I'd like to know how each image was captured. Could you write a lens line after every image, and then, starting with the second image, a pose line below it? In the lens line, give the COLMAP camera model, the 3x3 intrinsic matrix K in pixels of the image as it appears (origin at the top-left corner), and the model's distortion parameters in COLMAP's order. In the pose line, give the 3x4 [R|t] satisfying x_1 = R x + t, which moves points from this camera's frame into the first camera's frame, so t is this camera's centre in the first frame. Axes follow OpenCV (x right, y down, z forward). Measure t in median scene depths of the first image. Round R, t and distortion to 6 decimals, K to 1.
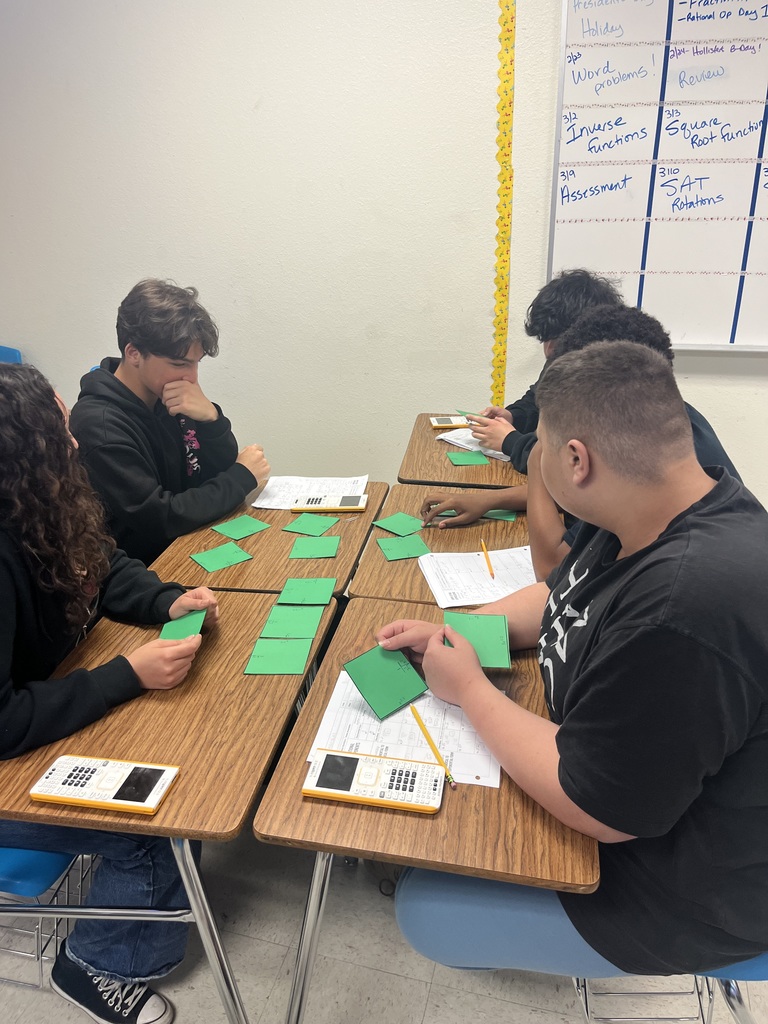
lens RADIAL K [[777.2, 0, 356.7], [0, 777.2, 510.8], [0, 0, 1]] dist [0.076624, -0.135337]
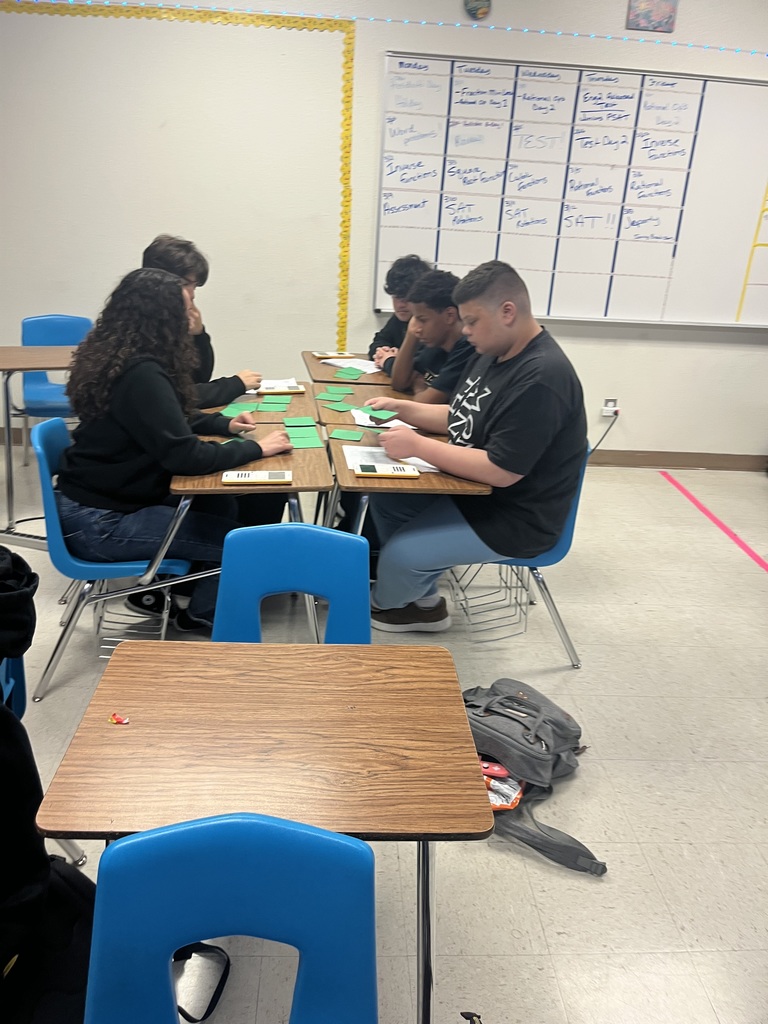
lens RADIAL K [[780.5, 0, 384.0], [0, 780.5, 512.0], [0, 0, 1]] dist [-0.000945, 0.000031]
pose [[0.938083, -0.053397, 0.342270, -0.300829], [0.060198, 0.998143, -0.009270, 0.203073], [-0.341139, 0.029301, 0.939556, -0.410670]]
